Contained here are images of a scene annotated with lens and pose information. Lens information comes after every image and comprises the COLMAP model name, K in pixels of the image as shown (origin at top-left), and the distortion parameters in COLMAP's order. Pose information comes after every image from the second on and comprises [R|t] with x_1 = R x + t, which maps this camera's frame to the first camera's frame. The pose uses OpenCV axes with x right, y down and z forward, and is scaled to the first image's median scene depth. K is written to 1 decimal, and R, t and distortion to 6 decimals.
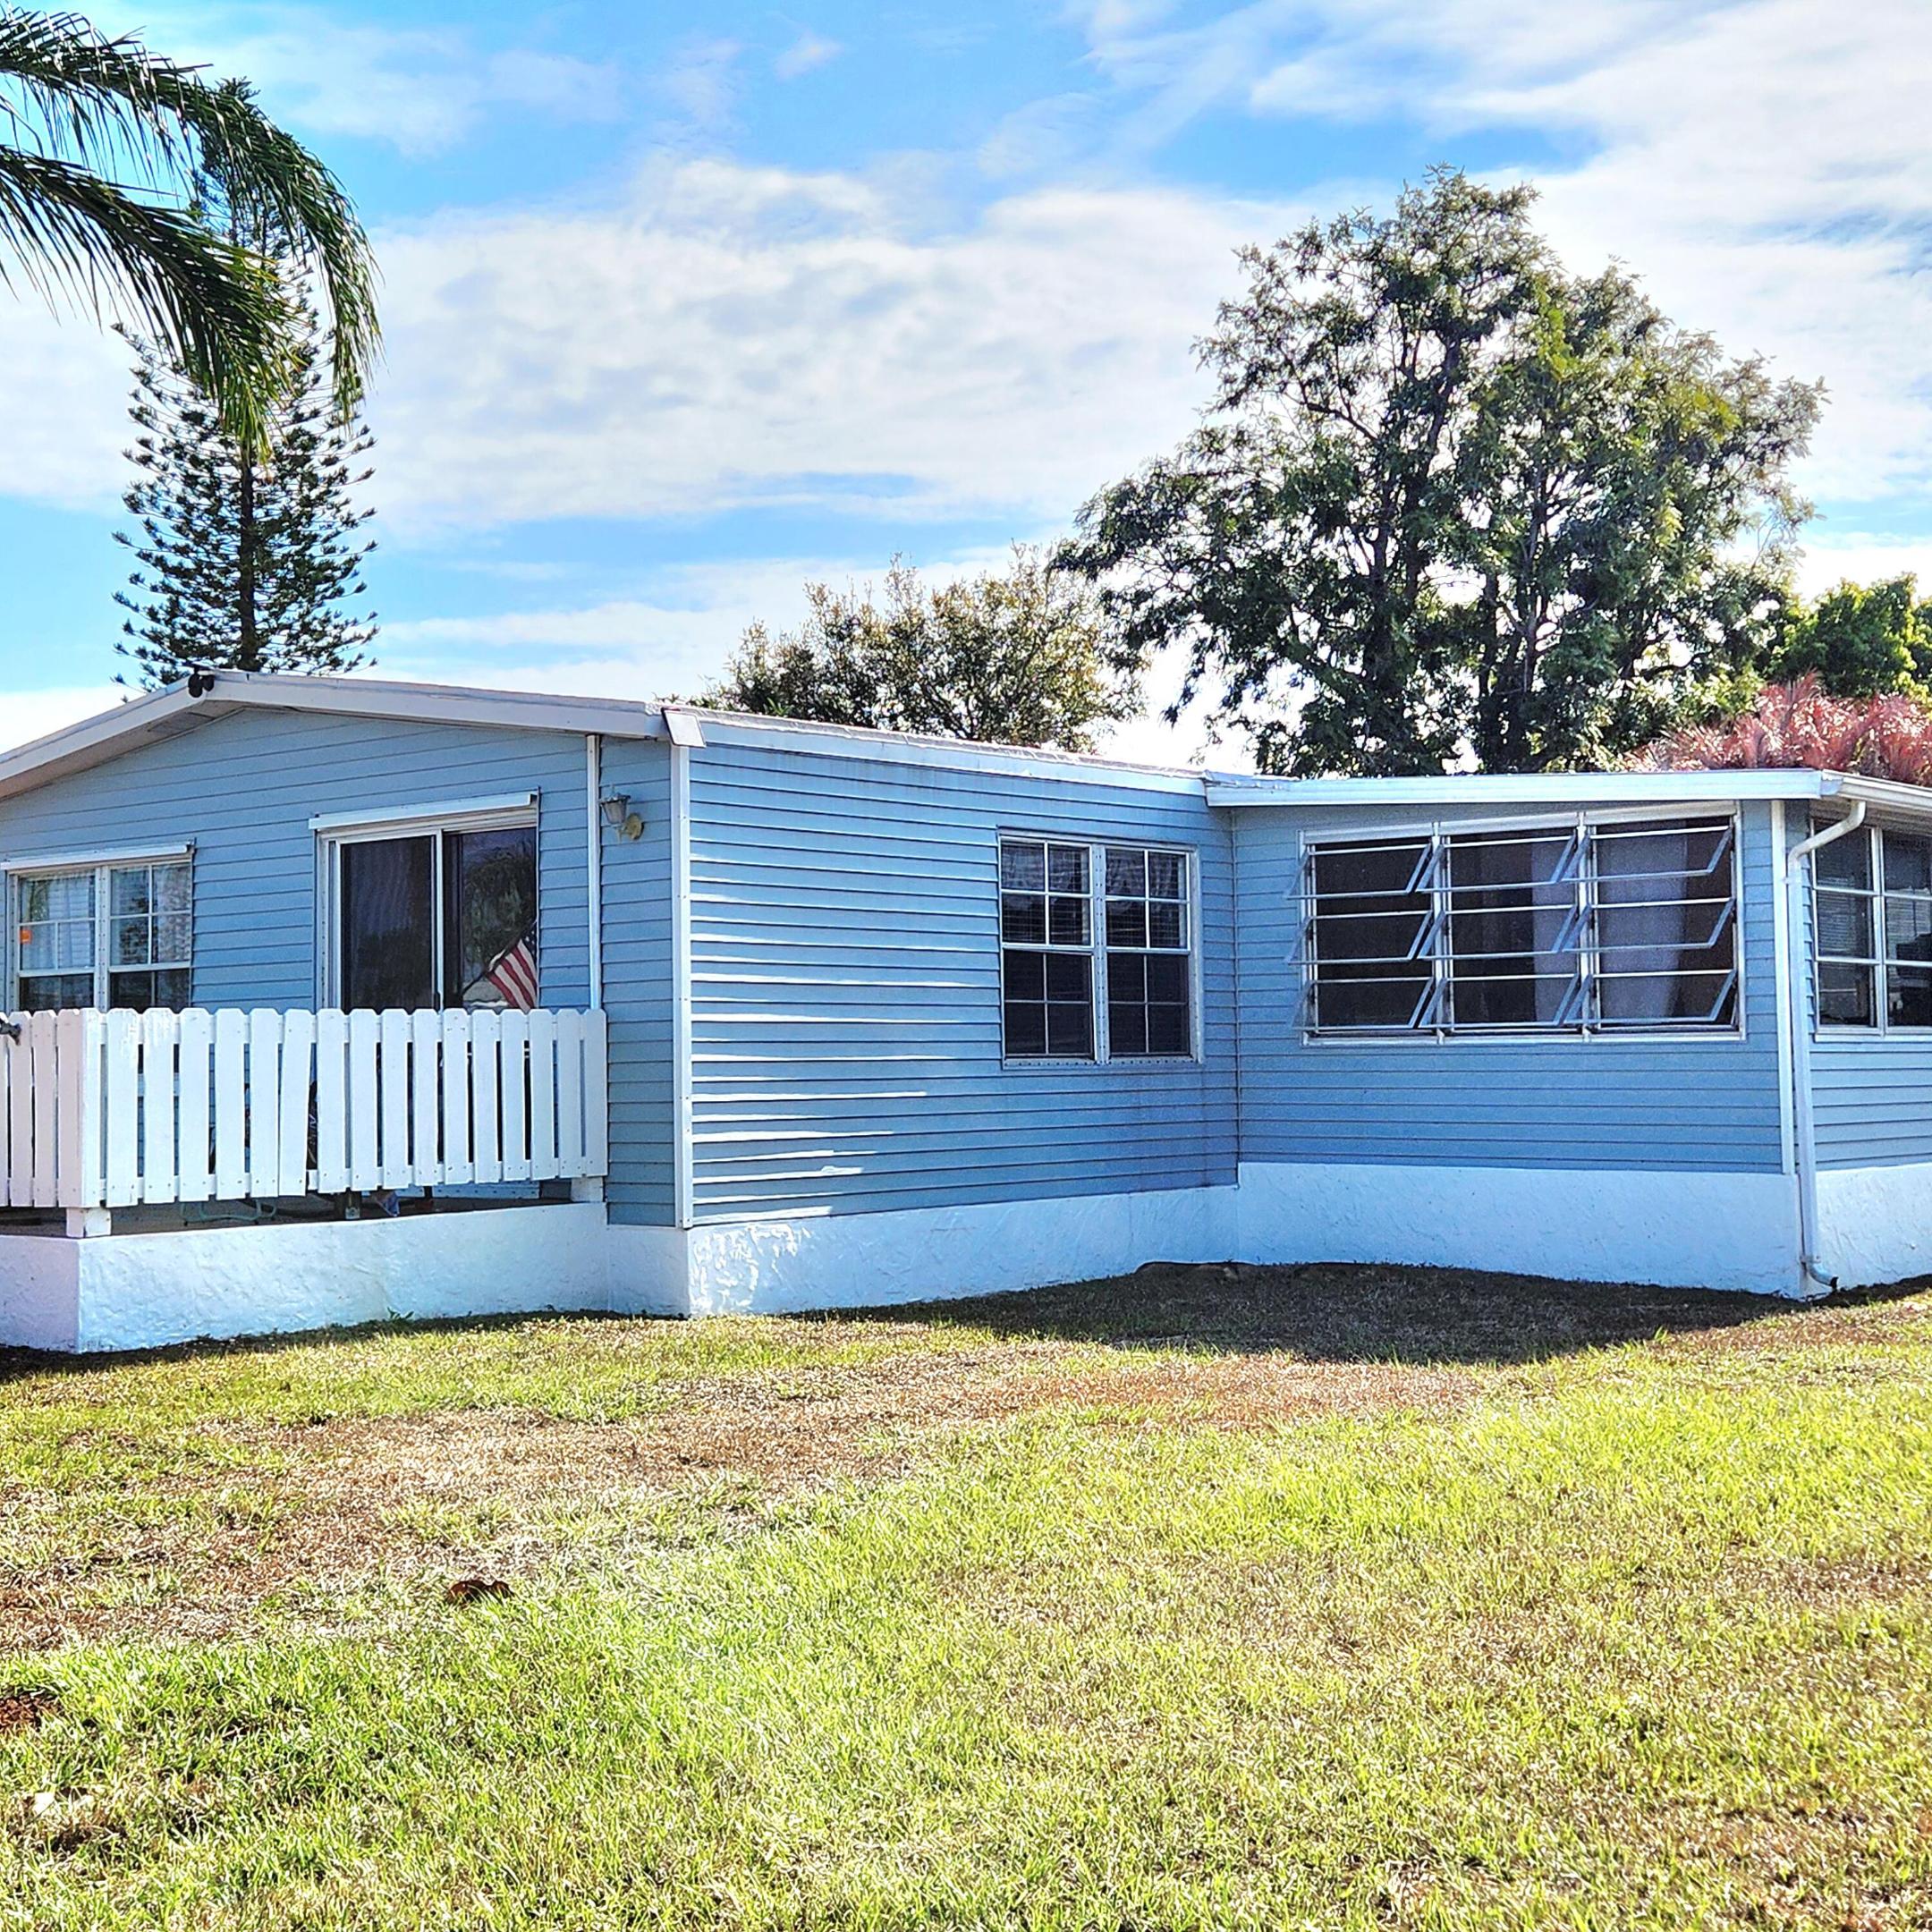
lens RADIAL K [[2693.3, 0, 982.9], [0, 2693.3, 917.8], [0, 0, 1]] dist [0.068648, -0.068018]
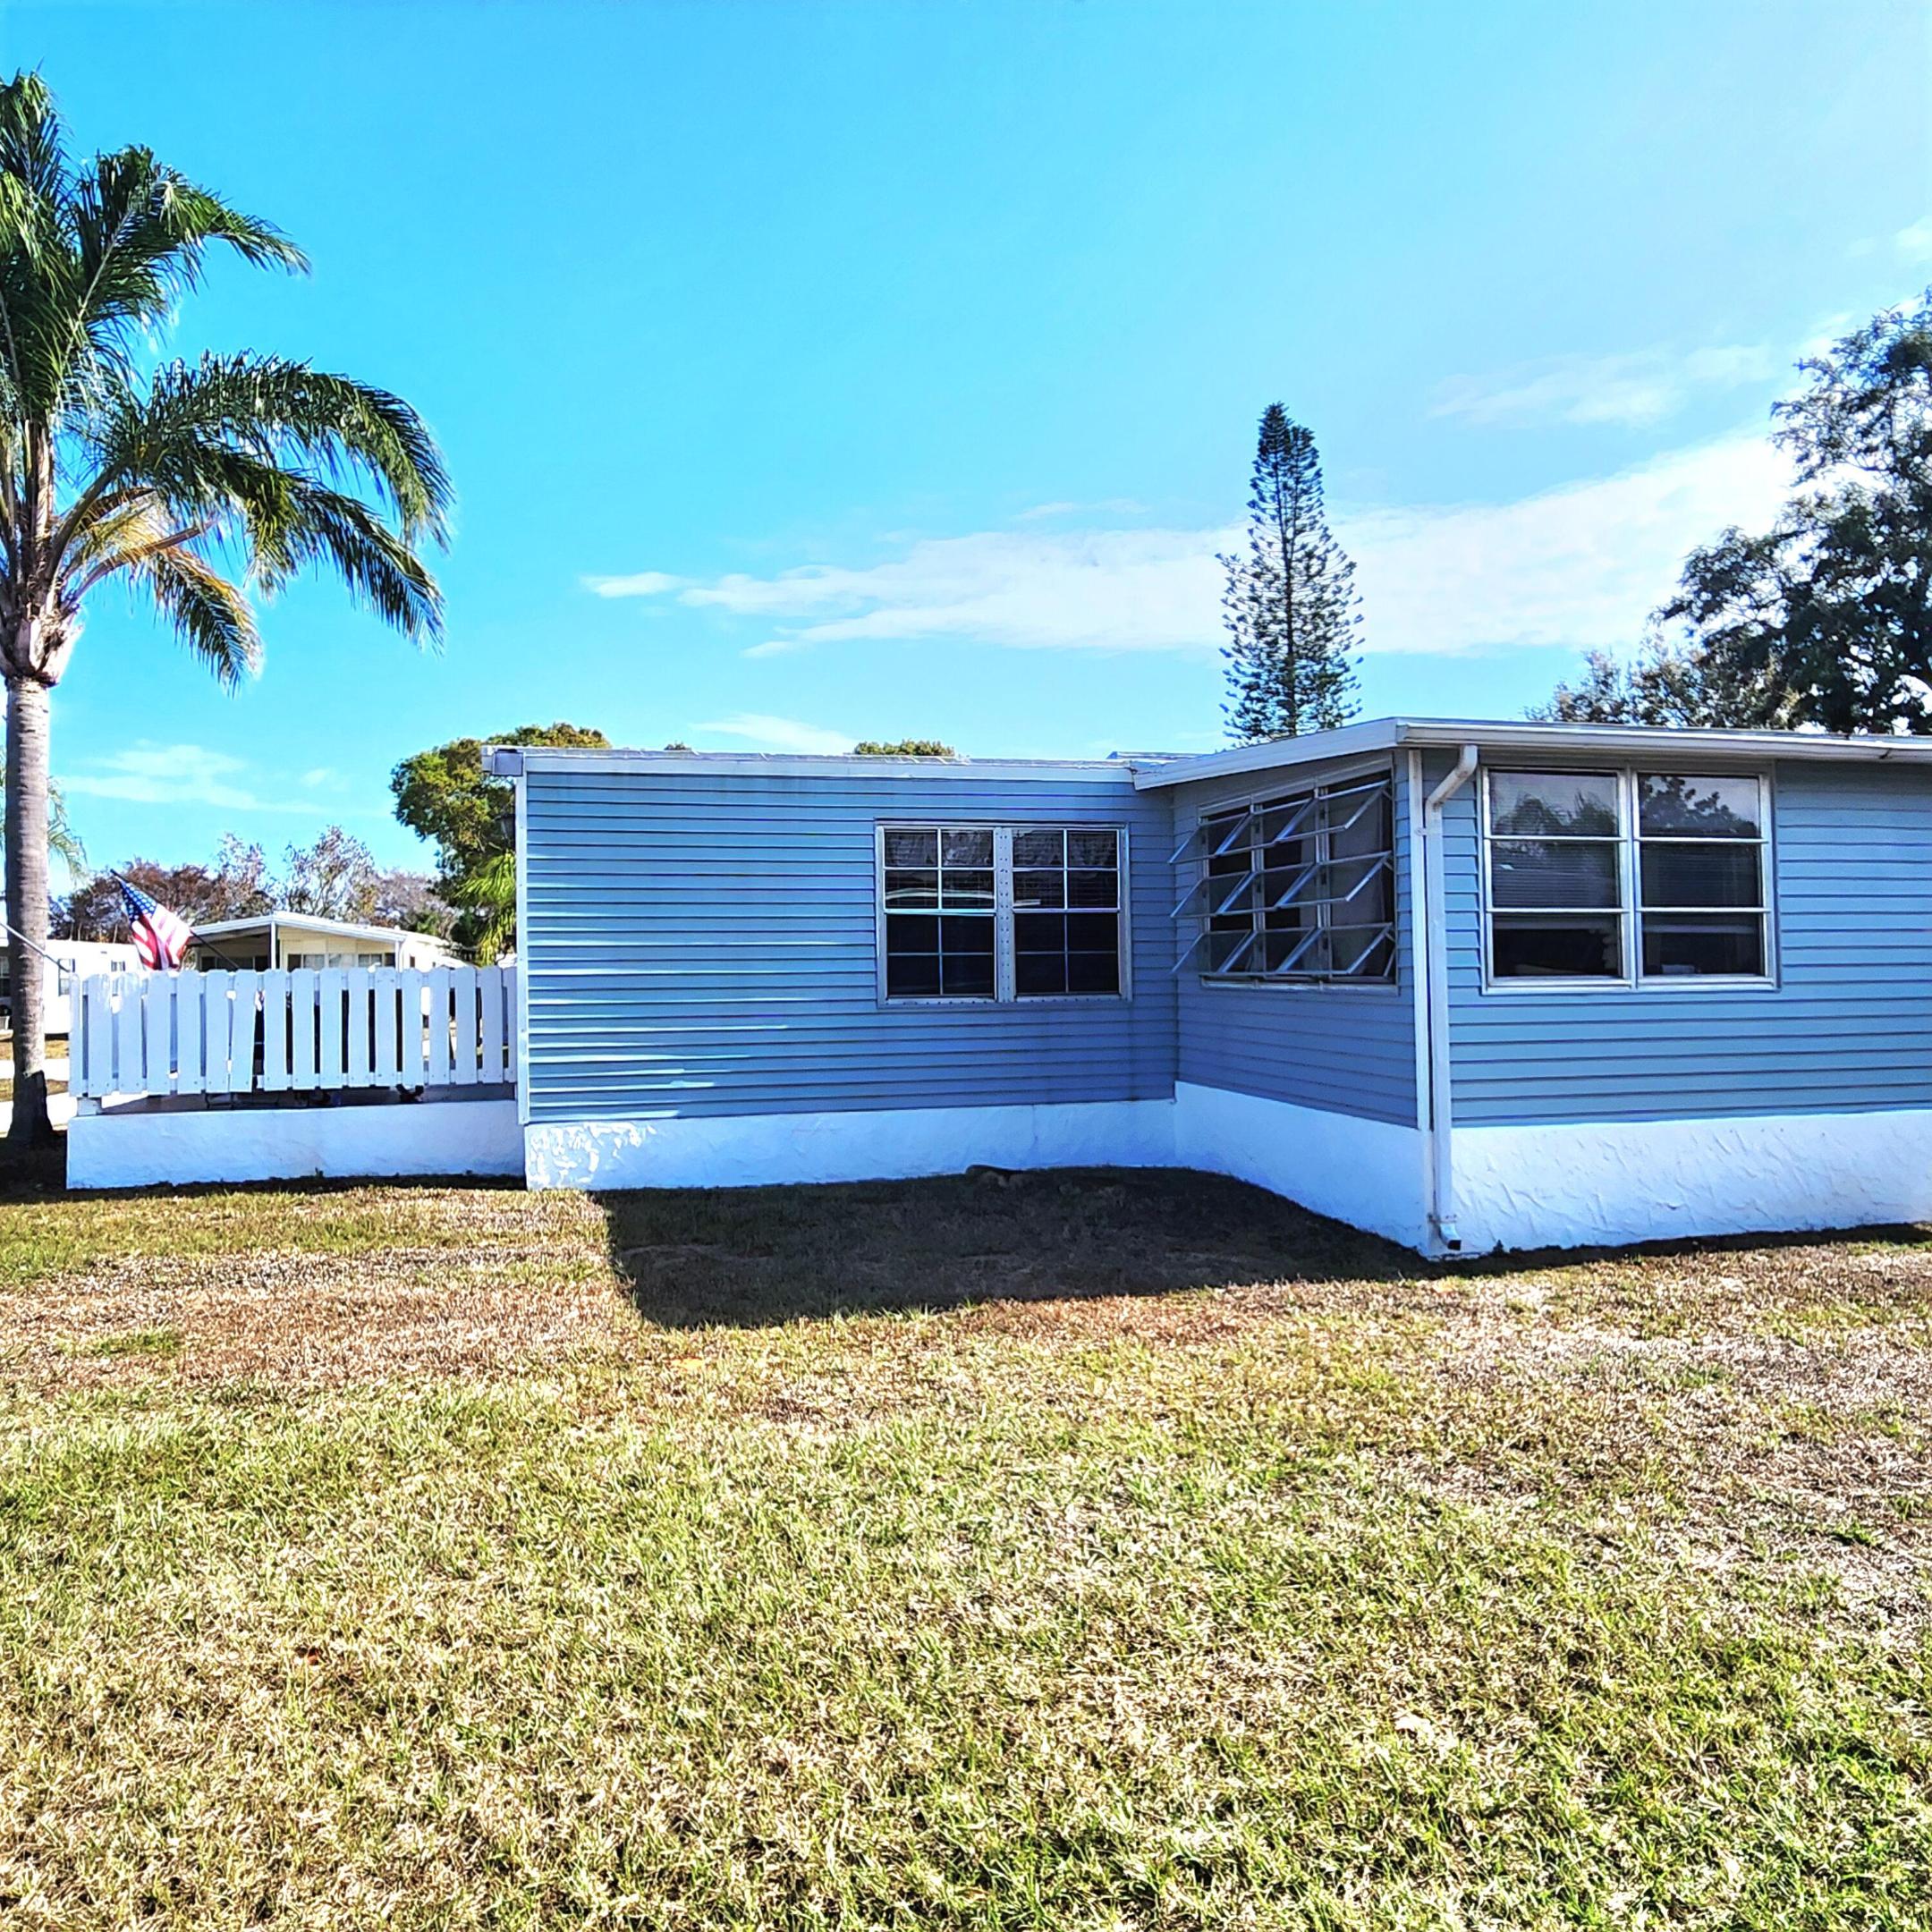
lens RADIAL K [[1469.1, 0, 1017.7], [0, 1469.1, 902.4], [0, 0, 1]] dist [-0.008698, -0.000882]
pose [[0.819757, -0.022218, -0.572281, 0.425251], [0.032143, 0.999457, 0.007240, 0.002819], [0.571809, -0.024330, 0.820026, 0.421828]]
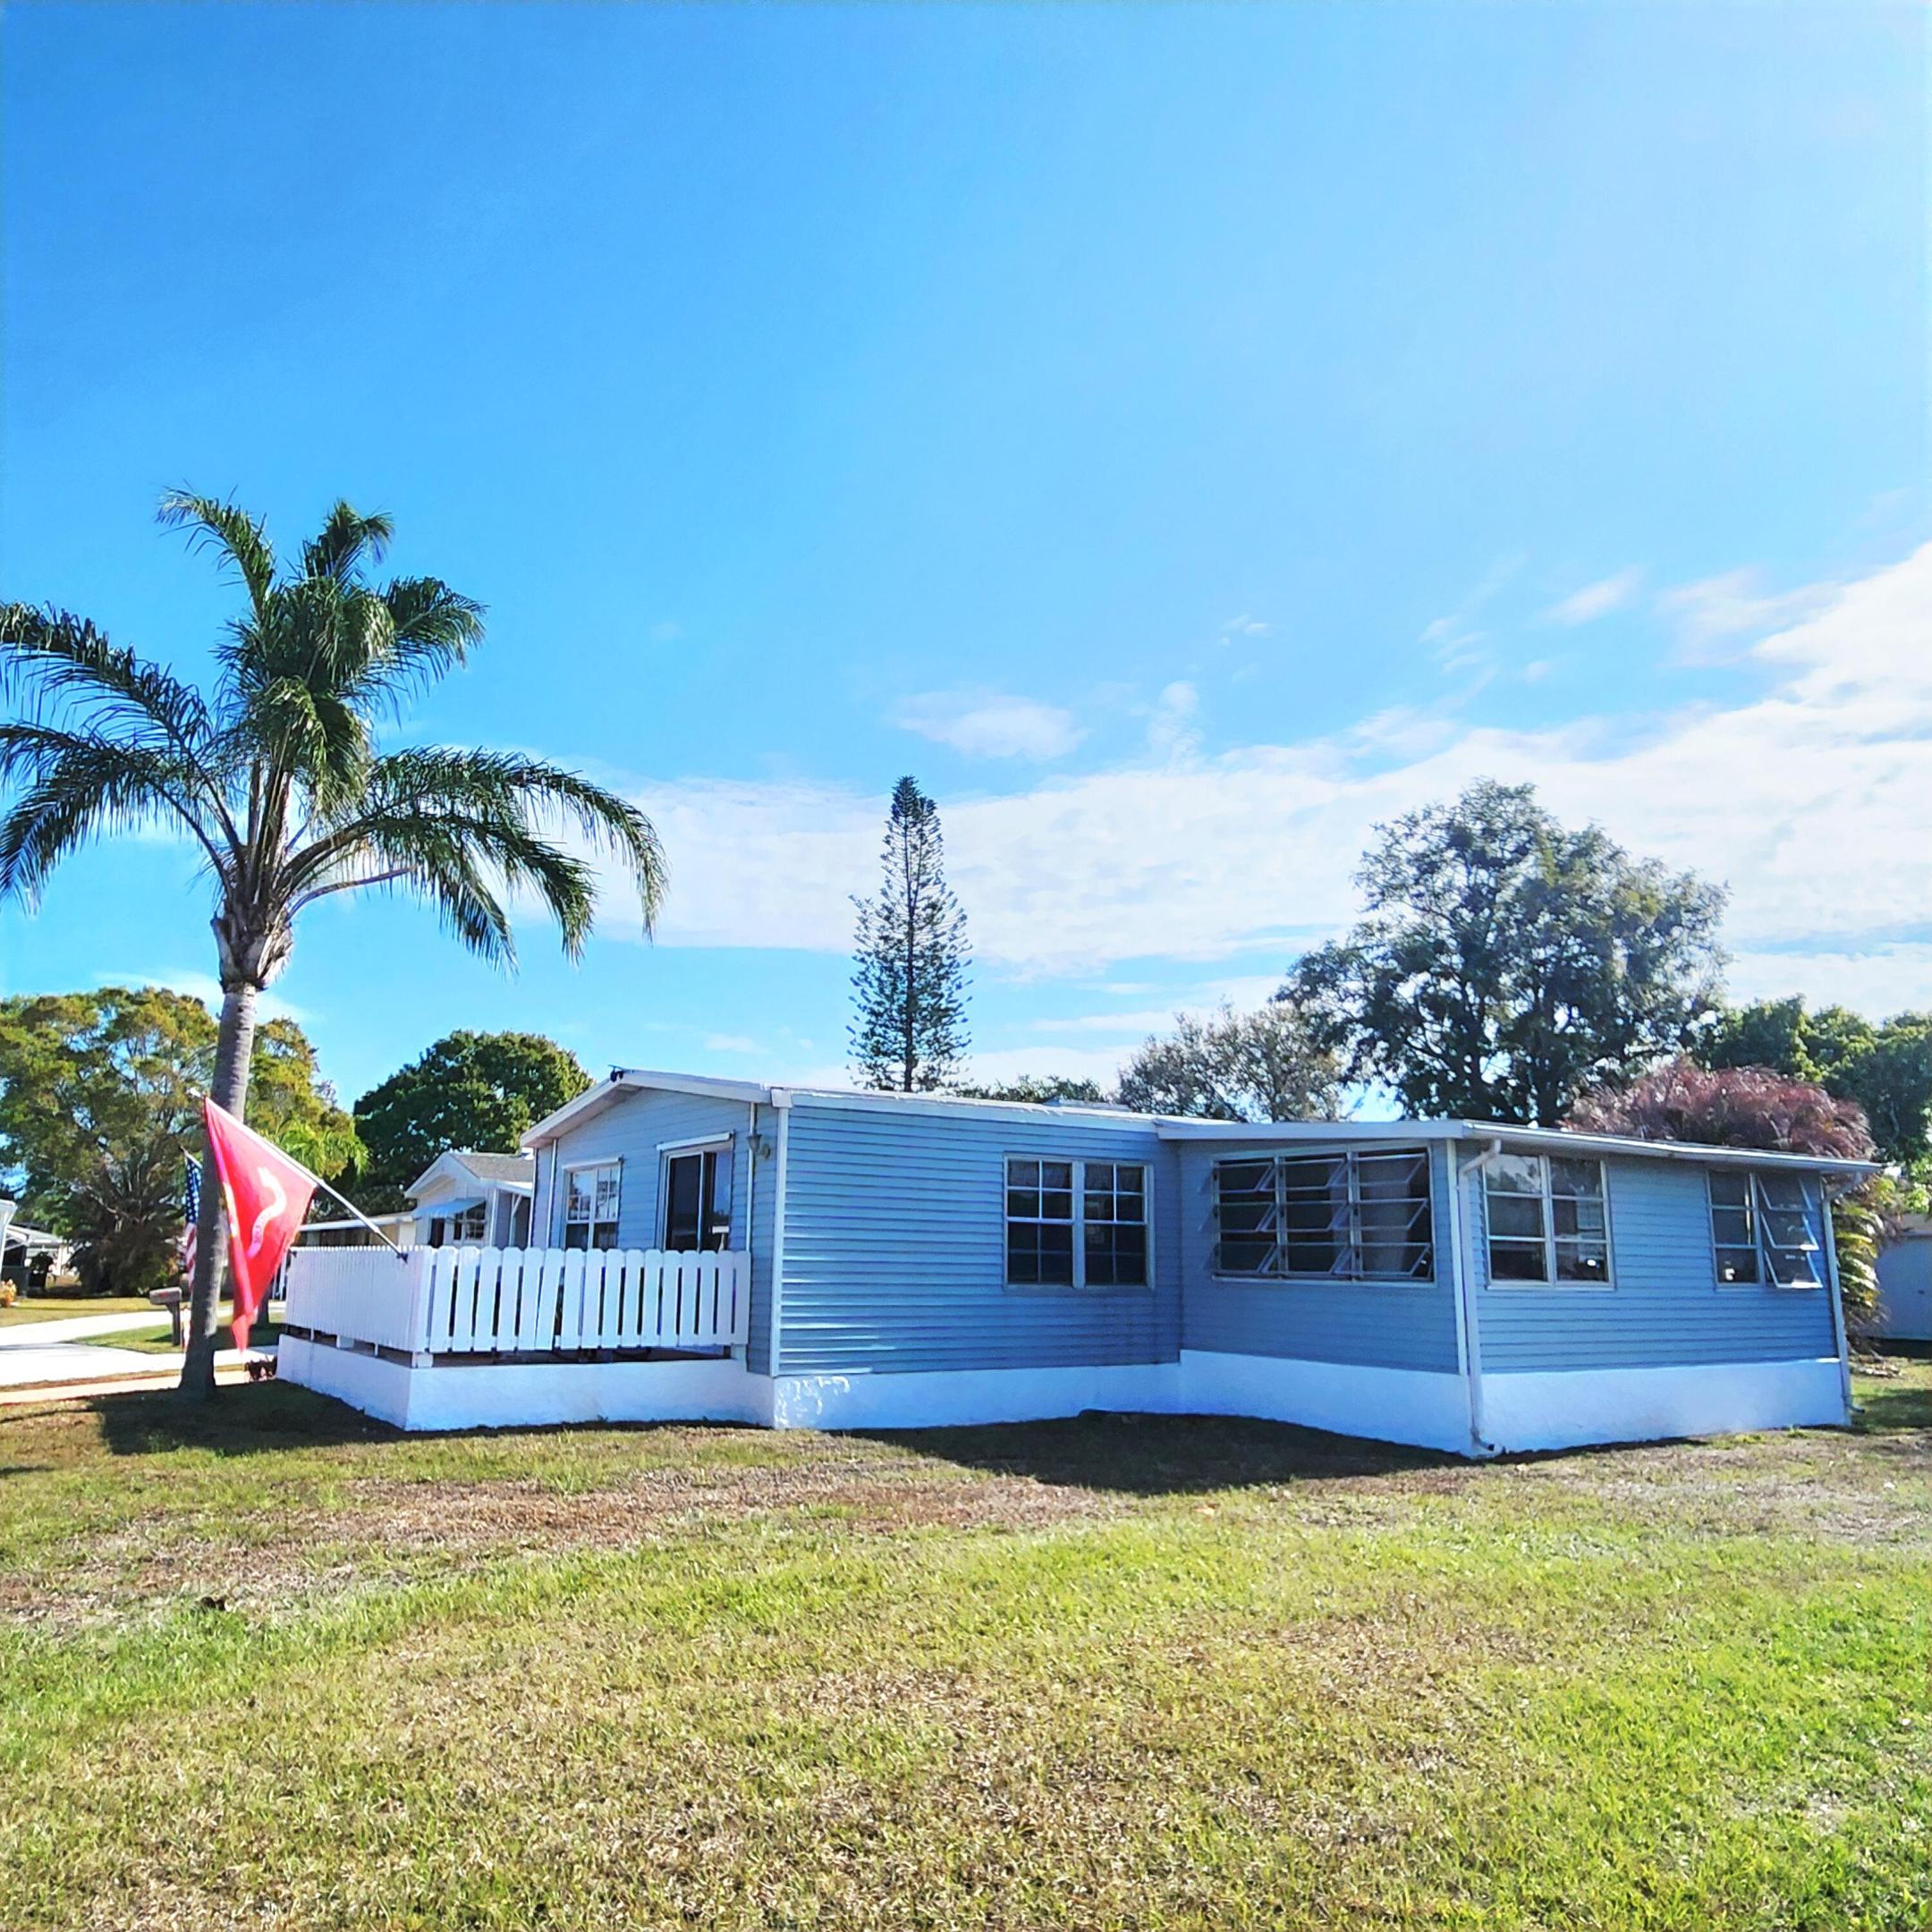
lens RADIAL K [[1408.0, 0, 966.0], [0, 1408.0, 966.0], [0, 0, 1]] dist [0.001176, 0.002672]
pose [[0.957804, -0.031708, -0.285668, 0.229921], [-0.013119, 0.988038, -0.153655, -0.010450], [0.287123, 0.150919, 0.945930, 0.086909]]
